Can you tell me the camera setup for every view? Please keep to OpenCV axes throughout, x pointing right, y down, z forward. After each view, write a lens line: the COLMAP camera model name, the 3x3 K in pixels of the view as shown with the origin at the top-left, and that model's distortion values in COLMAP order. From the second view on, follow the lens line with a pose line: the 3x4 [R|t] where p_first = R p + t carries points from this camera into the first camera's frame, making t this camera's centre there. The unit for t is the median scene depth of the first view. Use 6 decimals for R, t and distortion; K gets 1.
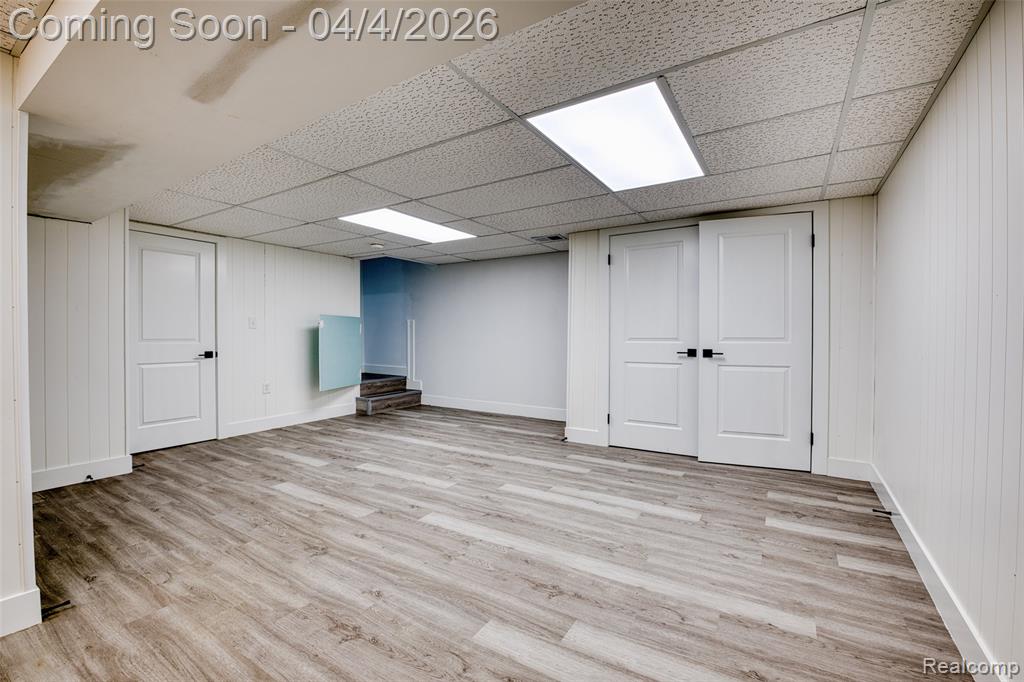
lens RADIAL K [[441.8, 0, 511.1], [0, 441.8, 334.5], [0, 0, 1]] dist [-0.001509, -0.000308]
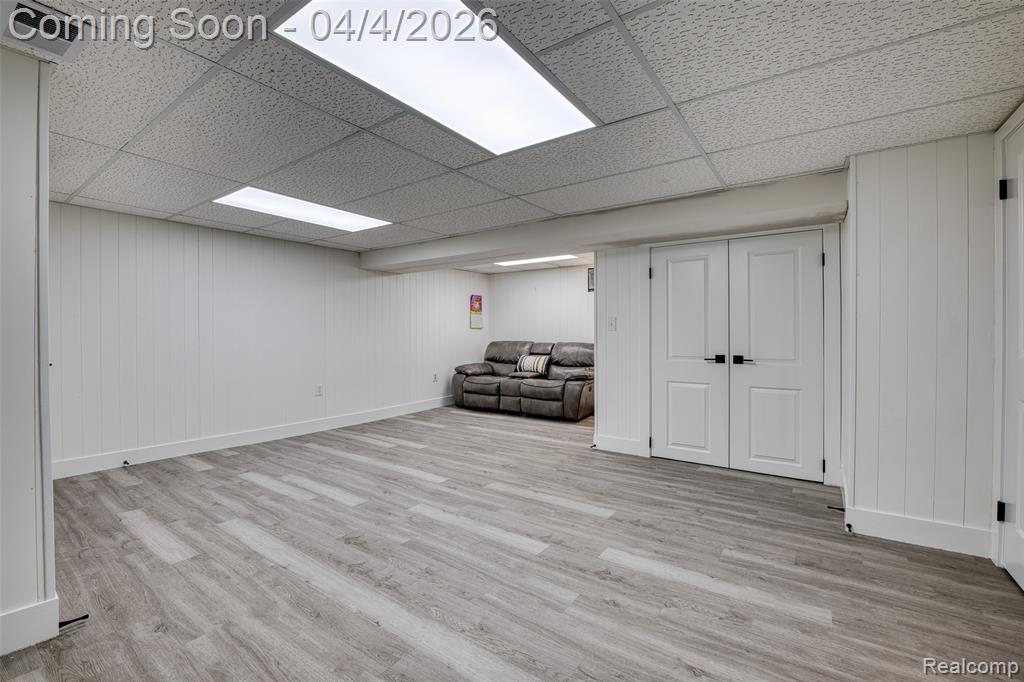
lens RADIAL K [[411.6, 0, 515.2], [0, 411.6, 335.8], [0, 0, 1]] dist [-0.024918, 0.001447]
pose [[-0.999307, 0.000573, 0.037210, -0.387737], [0.000867, 0.999969, 0.007879, -0.014443], [-0.037205, 0.007906, -0.999276, 1.895437]]
